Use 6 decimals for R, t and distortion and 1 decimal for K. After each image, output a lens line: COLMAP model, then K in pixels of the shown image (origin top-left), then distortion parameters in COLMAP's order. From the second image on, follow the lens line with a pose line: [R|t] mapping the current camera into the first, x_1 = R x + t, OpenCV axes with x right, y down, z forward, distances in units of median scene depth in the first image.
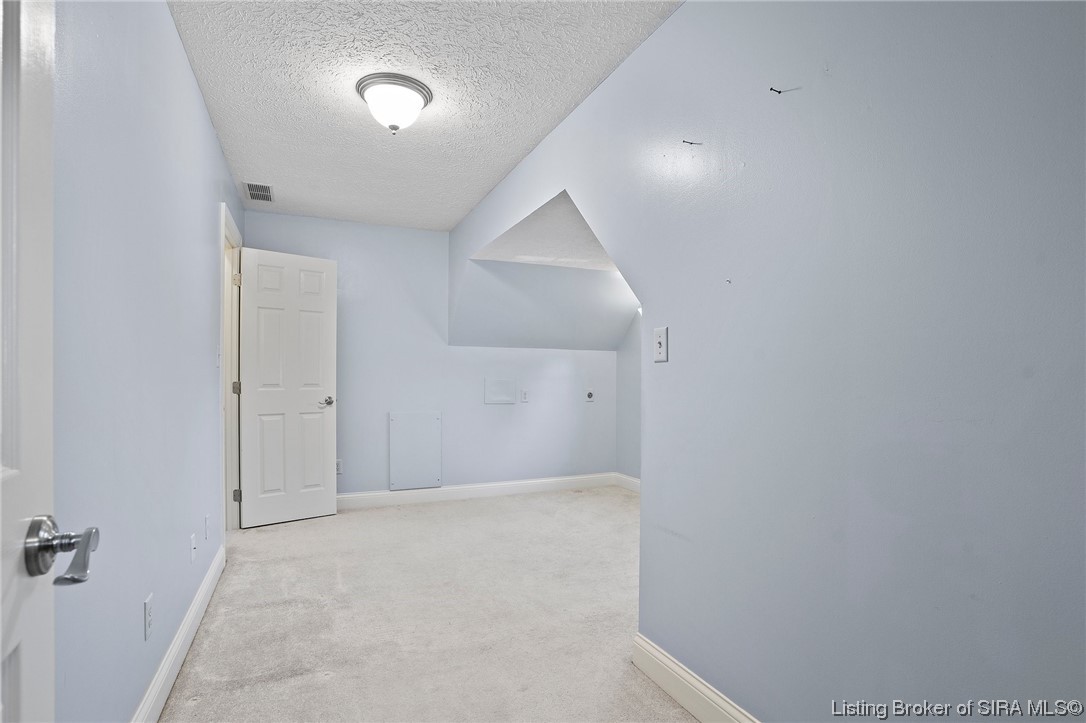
lens RADIAL K [[526.9, 0, 541.4], [0, 526.9, 365.1], [0, 0, 1]] dist [0.004299, -0.003099]
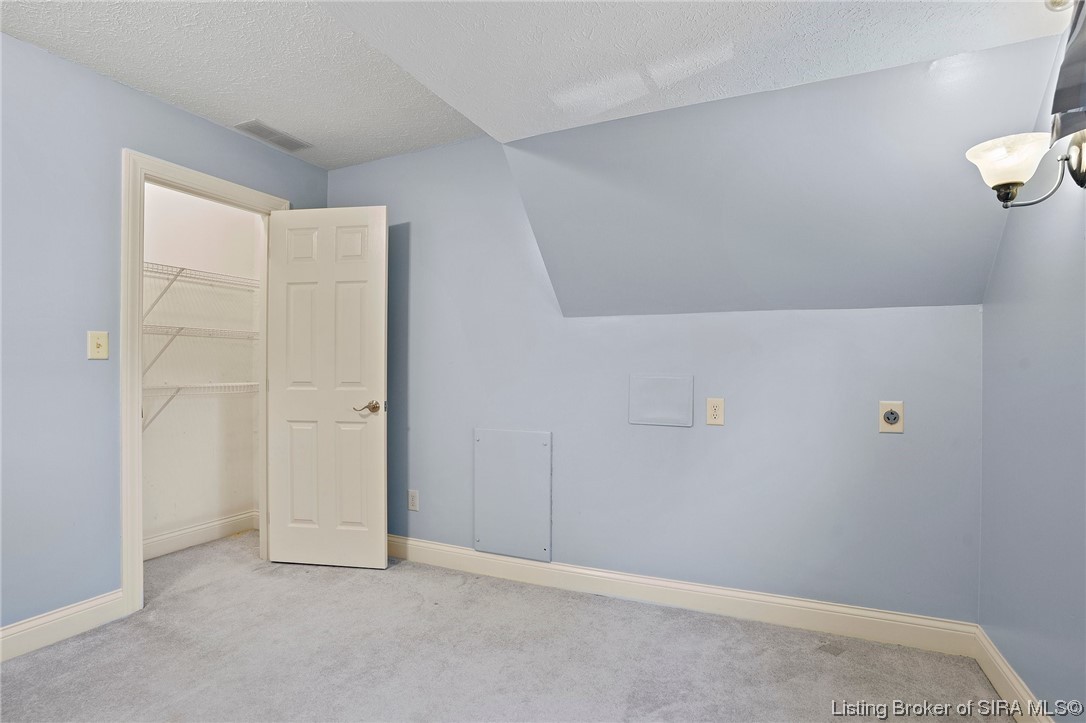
lens RADIAL K [[545.2, 0, 542.8], [0, 545.2, 363.8], [0, 0, 1]] dist [-0.038217, -0.000277]
pose [[0.670645, -0.013472, -0.741656, 0.285741], [0.015798, 0.999868, -0.003877, 0.017245], [0.741610, -0.009117, 0.670769, 0.685432]]
